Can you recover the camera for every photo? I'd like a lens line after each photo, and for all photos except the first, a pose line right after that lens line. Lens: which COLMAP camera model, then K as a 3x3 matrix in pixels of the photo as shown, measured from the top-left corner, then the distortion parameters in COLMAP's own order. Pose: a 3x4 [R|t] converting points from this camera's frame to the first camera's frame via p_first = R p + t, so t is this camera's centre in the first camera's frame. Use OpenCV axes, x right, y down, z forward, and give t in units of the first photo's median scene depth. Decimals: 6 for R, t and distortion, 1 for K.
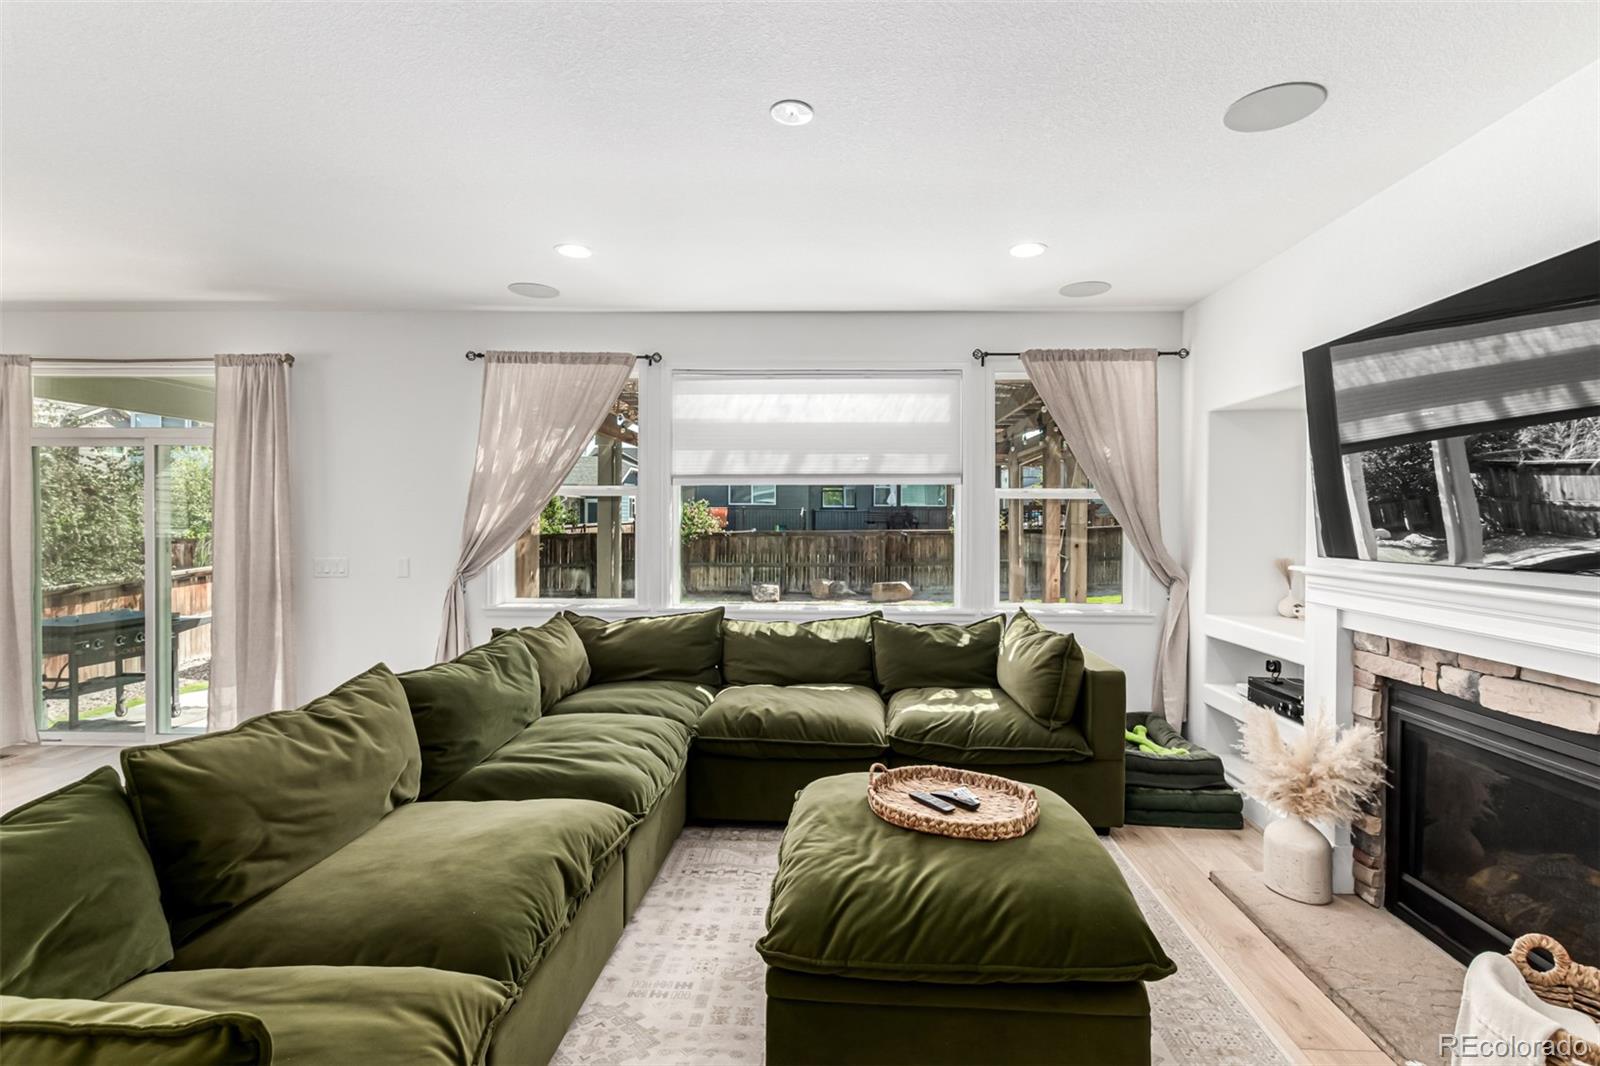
lens RADIAL K [[745.9, 0, 835.4], [0, 745.9, 531.9], [0, 0, 1]] dist [0.002129, 0.000511]
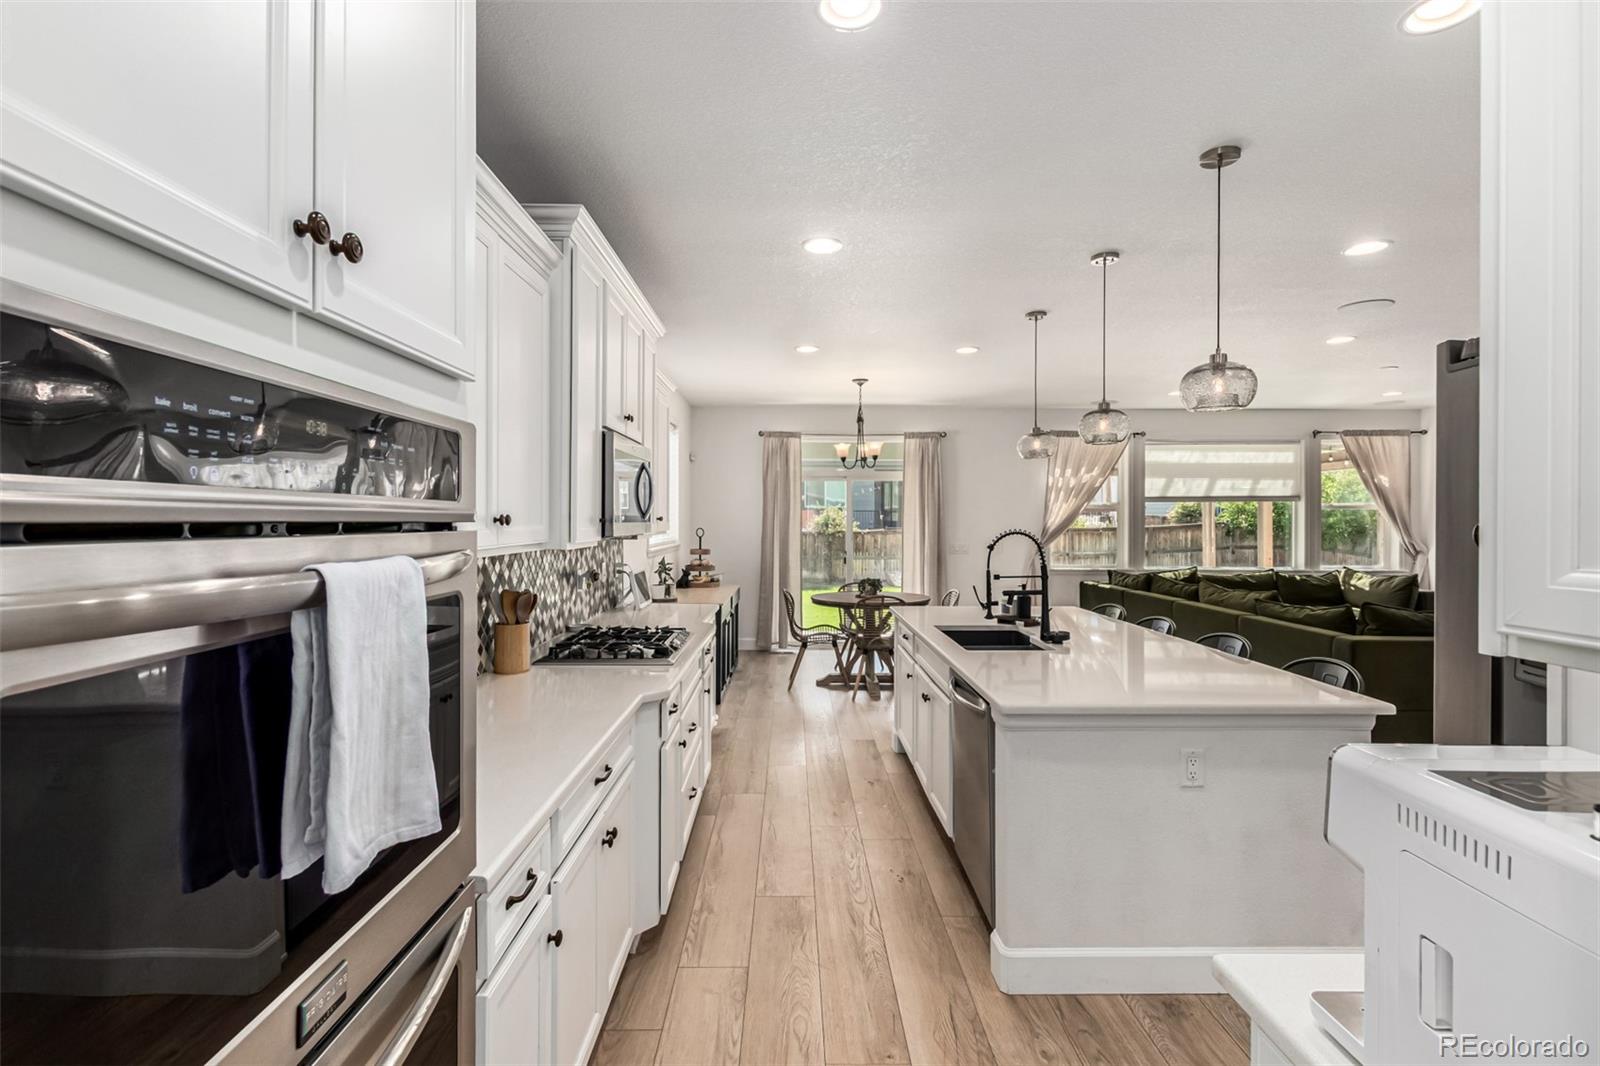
lens RADIAL K [[737.5, 0, 800.7], [0, 737.5, 521.0], [0, 0, 1]] dist [0.000776, -0.000776]
pose [[0.999713, -0.003430, 0.023714, -1.192189], [0.003805, 0.999868, -0.015782, 0.009287], [-0.023656, 0.015868, 0.999594, -0.846168]]
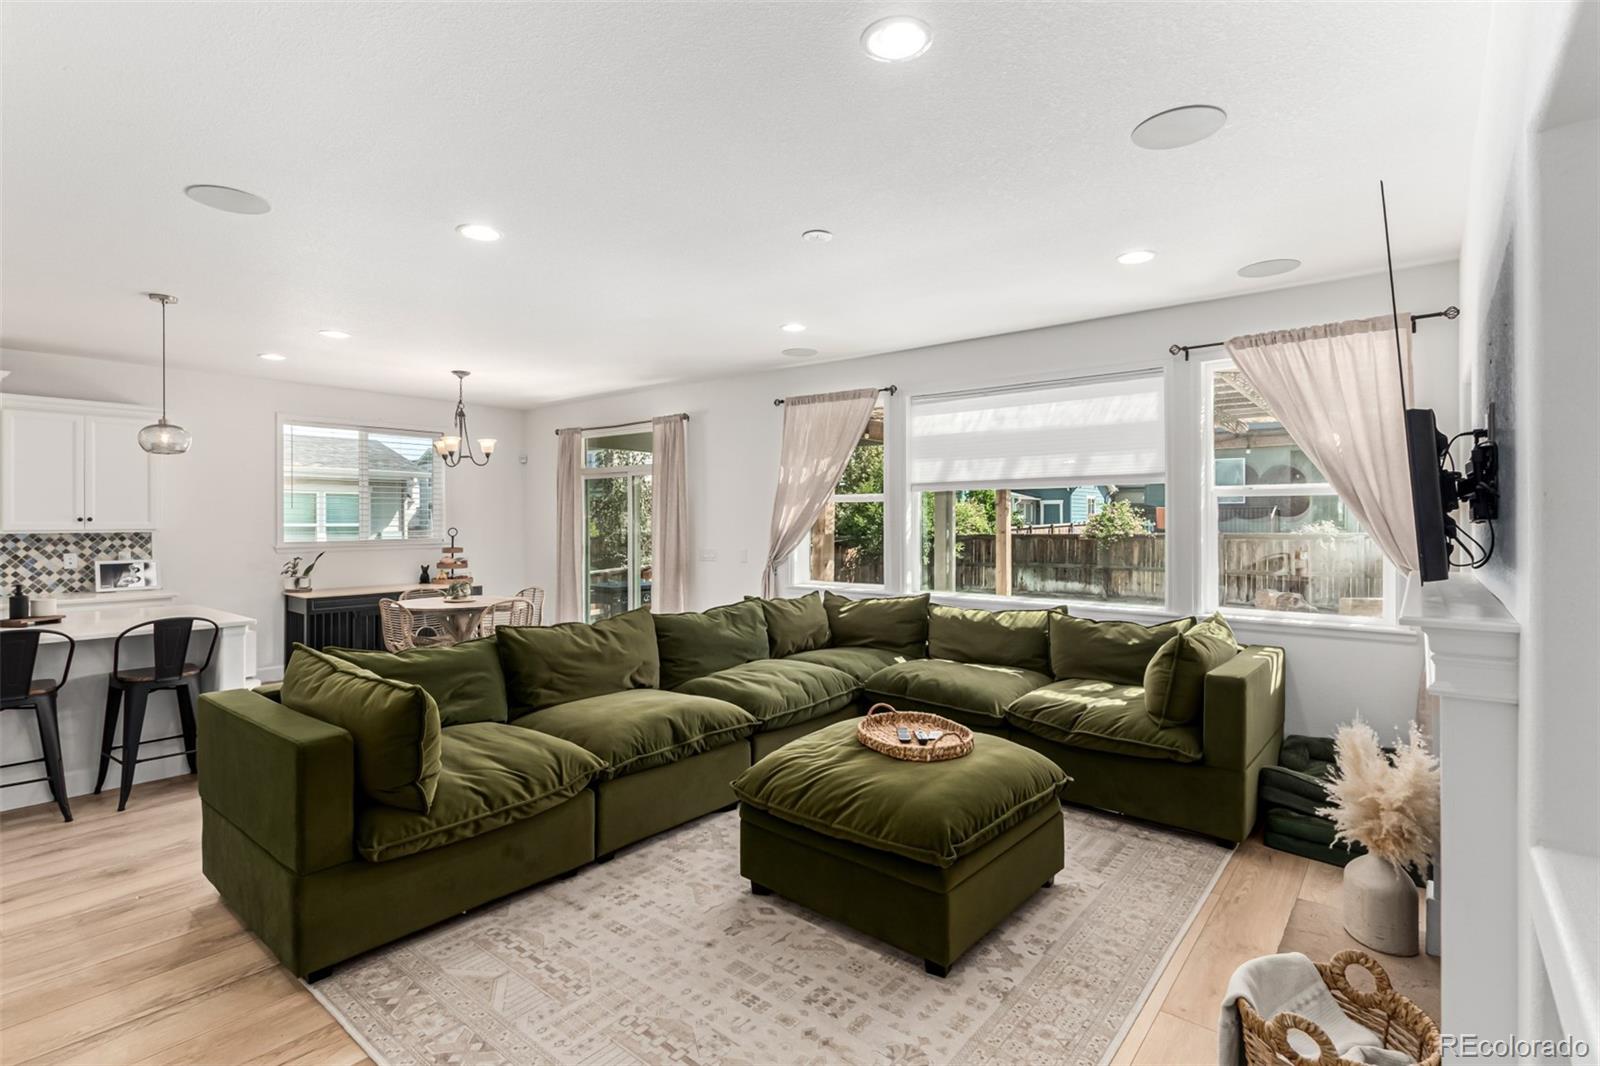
lens RADIAL K [[765.4, 0, 800.0], [0, 765.4, 533.0], [0, 0, 1]] dist [0.002114, -0.001228]
pose [[0.790332, 0.004976, -0.612659, 0.435363], [-0.005440, 0.999985, 0.001105, 0.003345], [0.612655, 0.002459, 0.790346, -0.095005]]
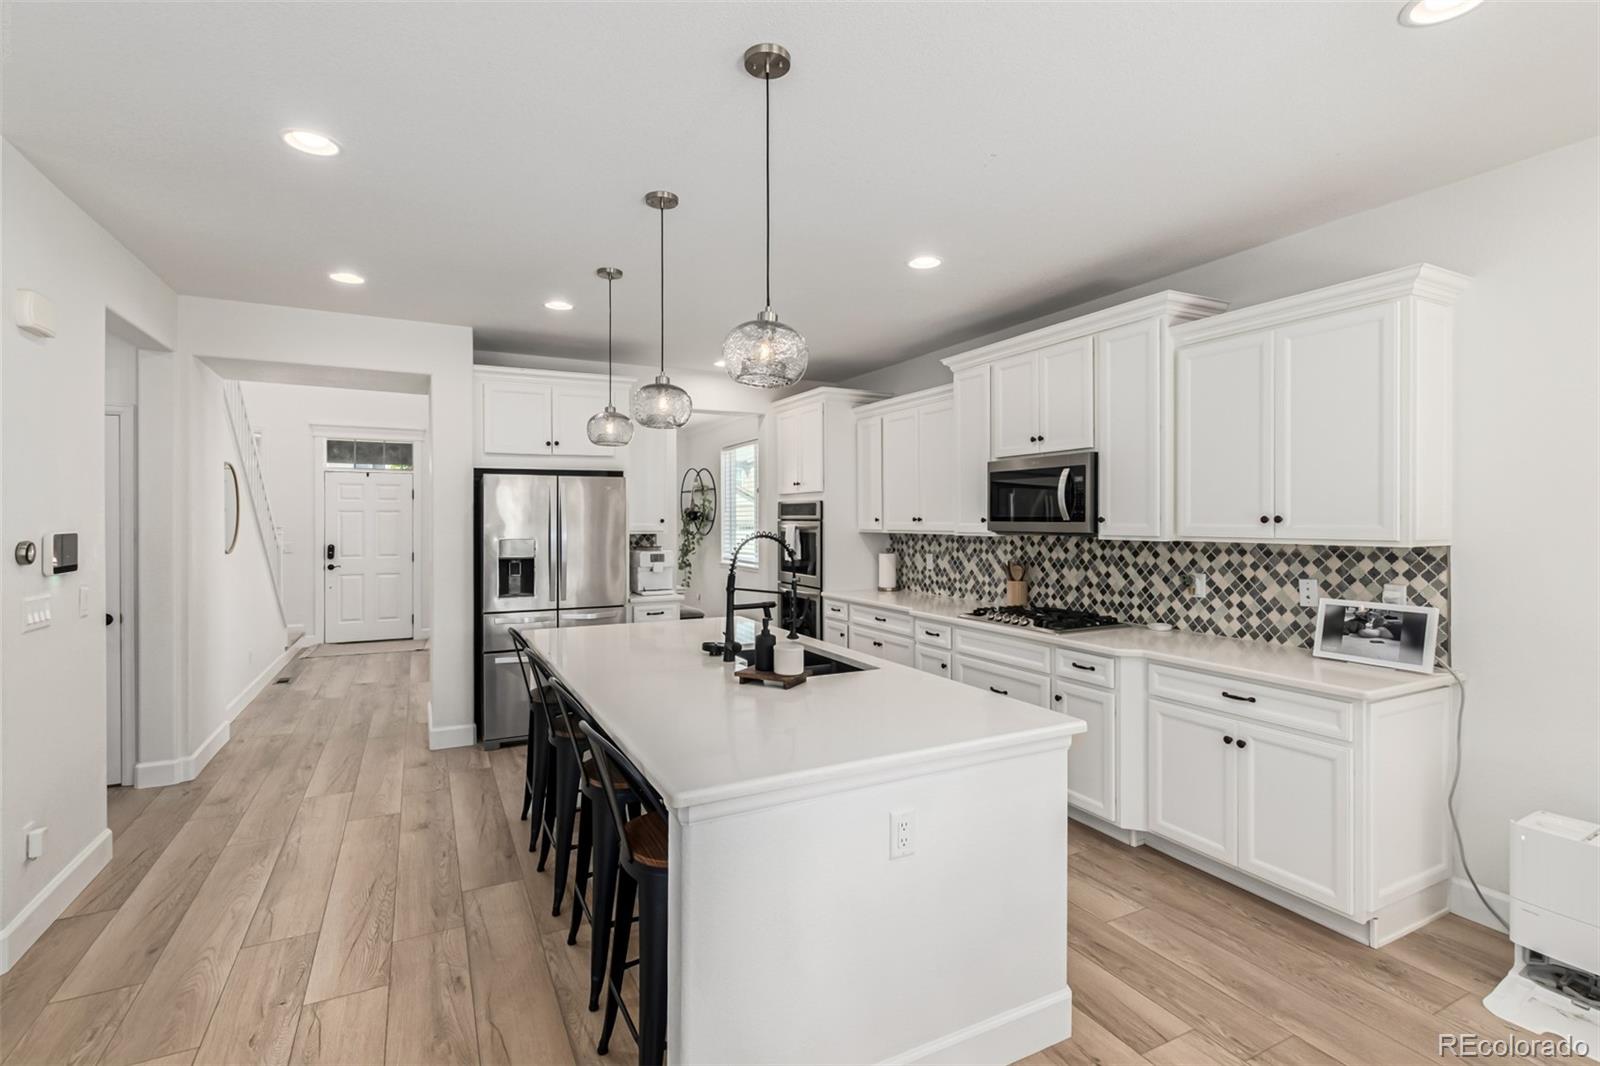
lens RADIAL K [[737.5, 0, 800.7], [0, 737.5, 521.0], [0, 0, 1]] dist [0.000776, -0.000776]
pose [[-0.881692, -0.004128, -0.471808, -0.641571], [-0.013358, 0.999779, 0.016216, -0.016051], [0.471637, 0.020600, -0.881552, 0.608132]]
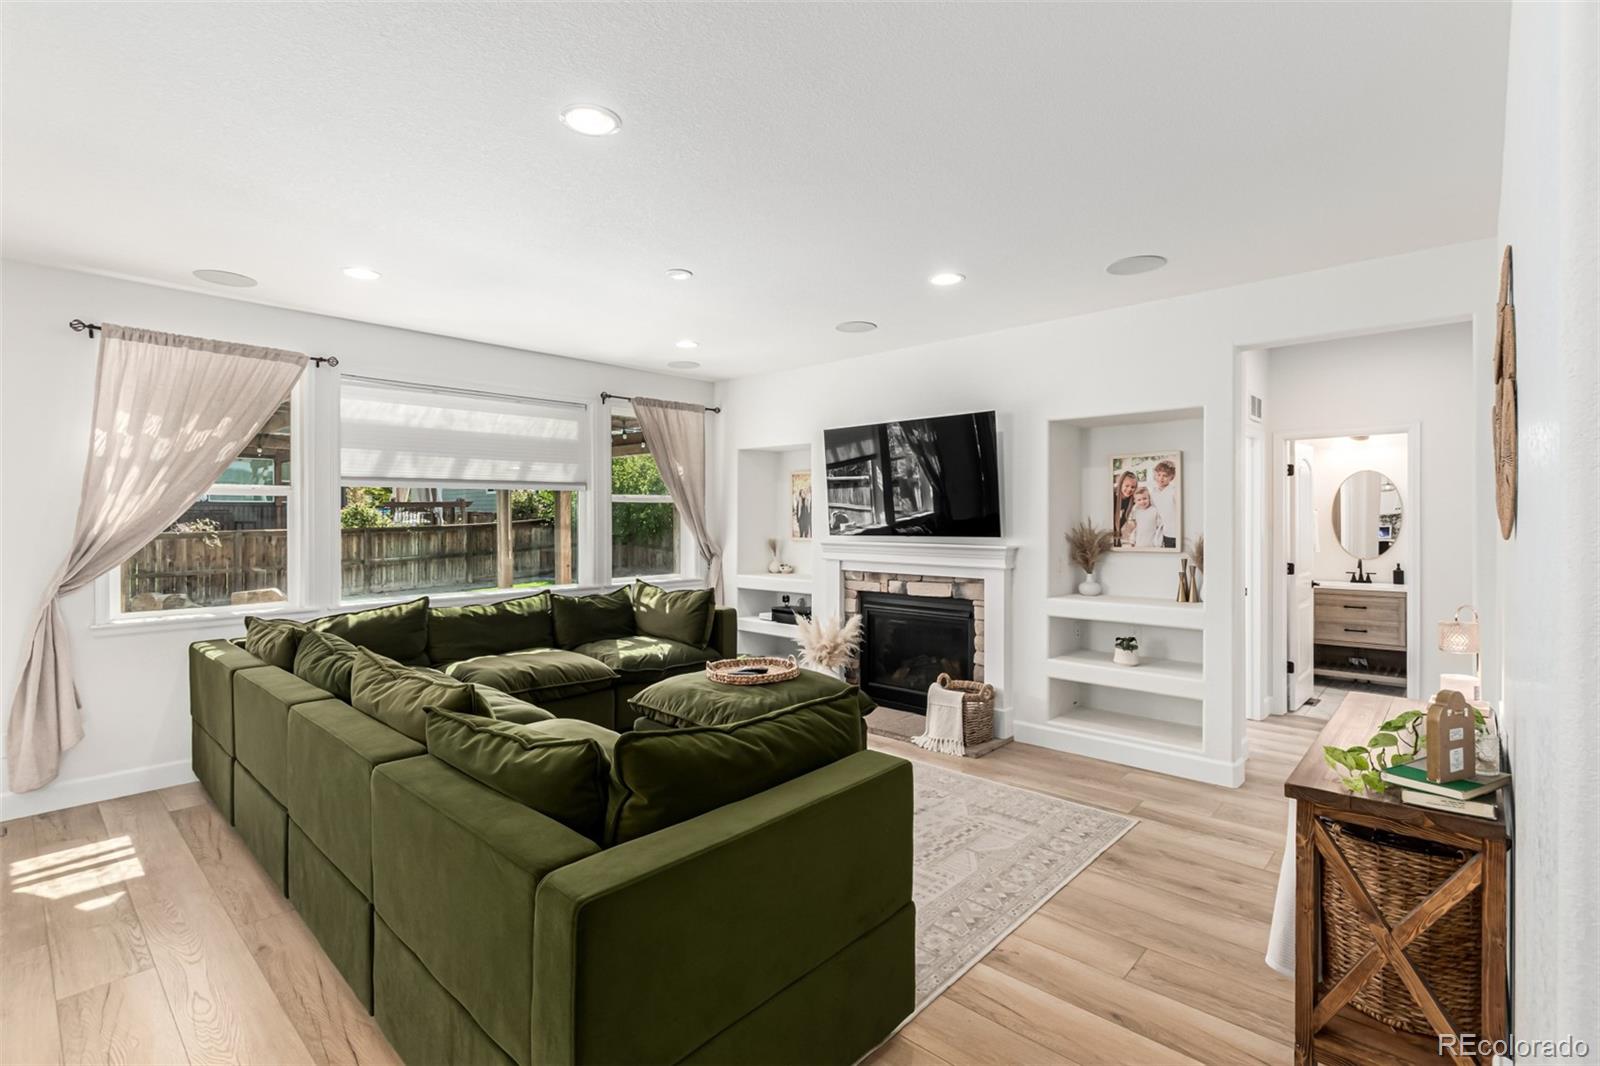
lens RADIAL K [[737.5, 0, 800.7], [0, 737.5, 521.0], [0, 0, 1]] dist [0.000776, -0.000776]
pose [[0.661876, -0.010368, 0.749542, -0.606661], [0.018035, 0.999835, -0.002096, -0.000259], [-0.749397, 0.014905, 0.661953, -0.160126]]
